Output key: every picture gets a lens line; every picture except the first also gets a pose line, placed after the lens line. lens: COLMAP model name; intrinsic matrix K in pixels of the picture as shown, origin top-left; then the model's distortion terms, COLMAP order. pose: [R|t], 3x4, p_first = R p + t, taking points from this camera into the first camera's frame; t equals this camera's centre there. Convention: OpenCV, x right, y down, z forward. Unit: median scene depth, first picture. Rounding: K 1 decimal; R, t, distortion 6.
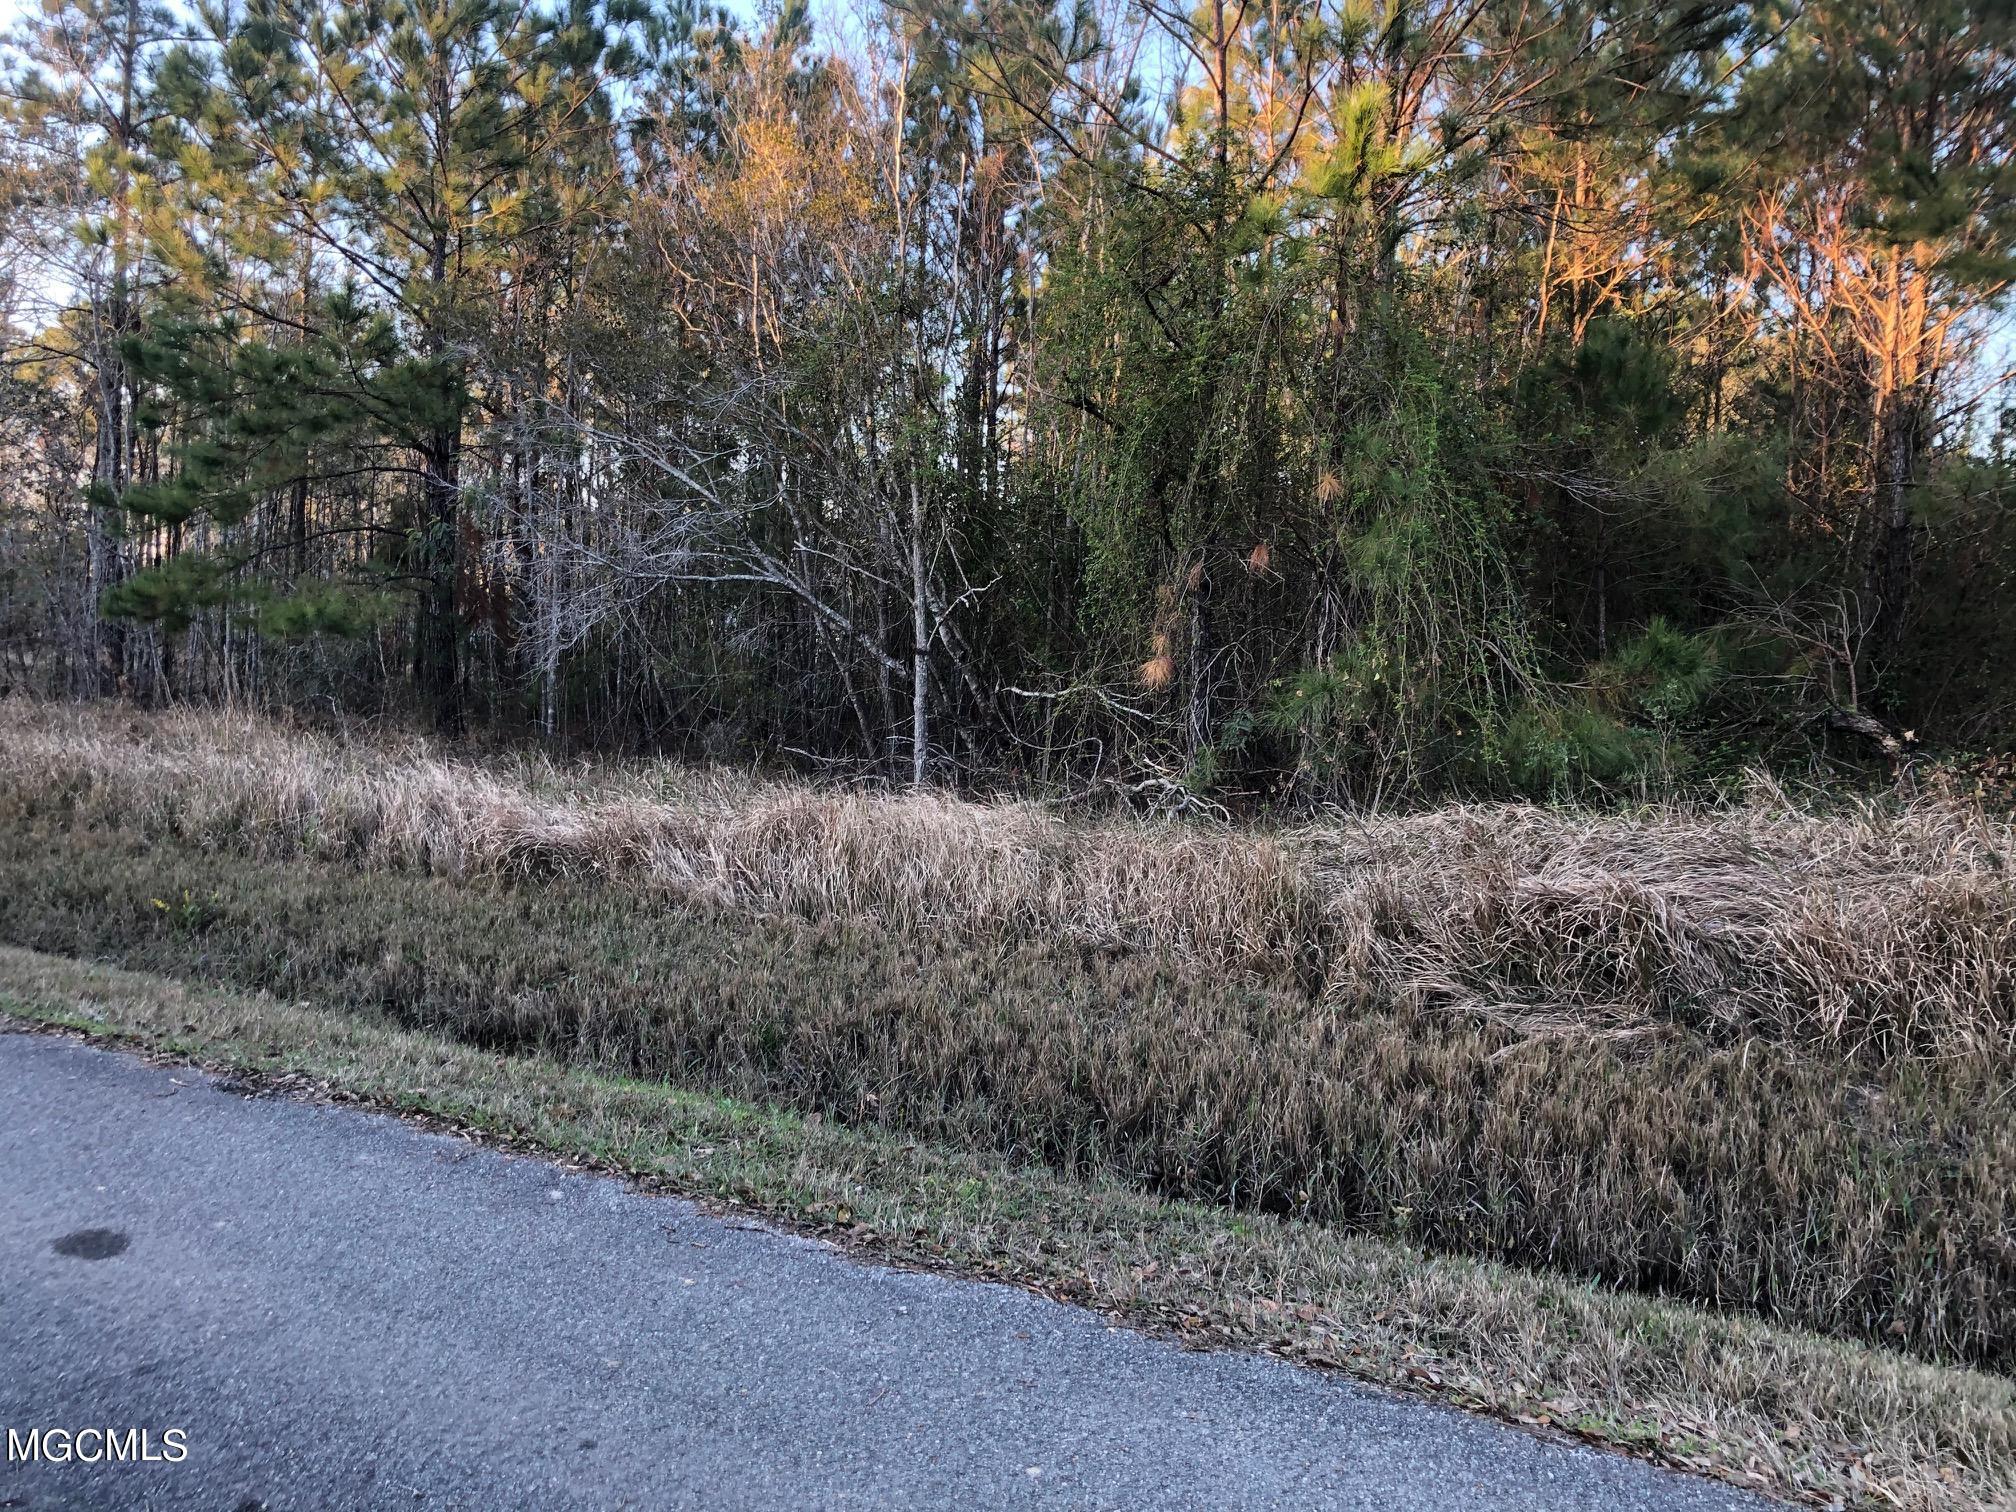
lens RADIAL K [[1642.3, 0, 1002.5], [0, 1642.3, 757.8], [0, 0, 1]] dist [0.060492, -0.090060]
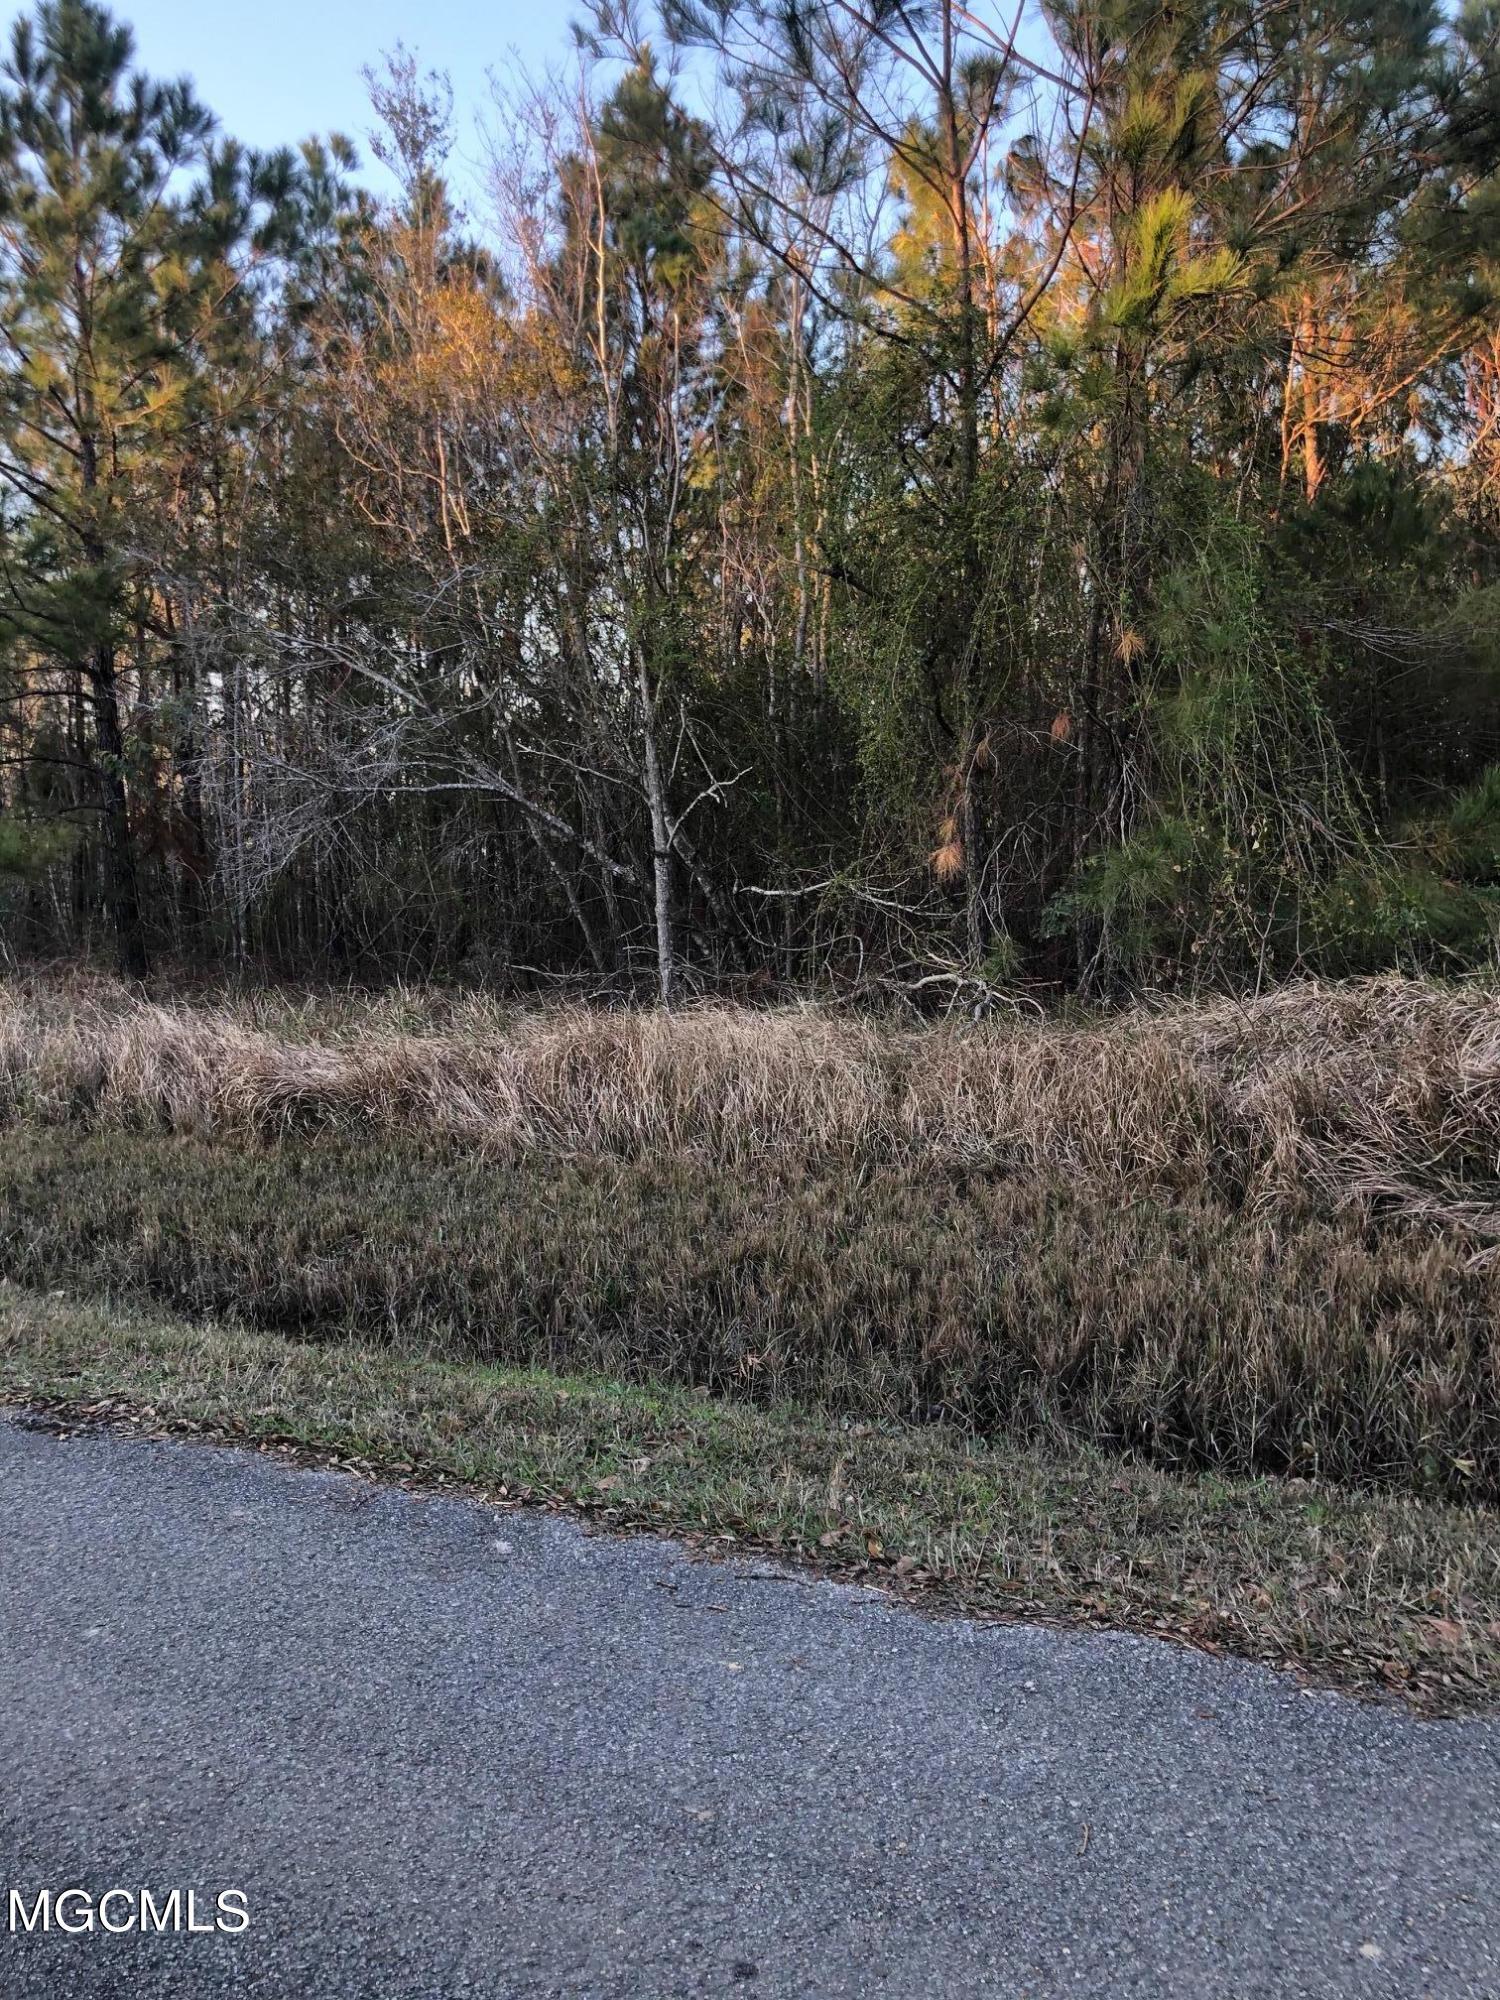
lens RADIAL K [[1629.3, 0, 746.8], [0, 1629.3, 996.4], [0, 0, 1]] dist [0.060492, -0.090060]
pose [[0.996281, -0.064074, 0.057609, -0.095842], [0.062738, 0.997724, 0.024698, -0.006140], [-0.059061, -0.020992, 0.998034, 0.112046]]
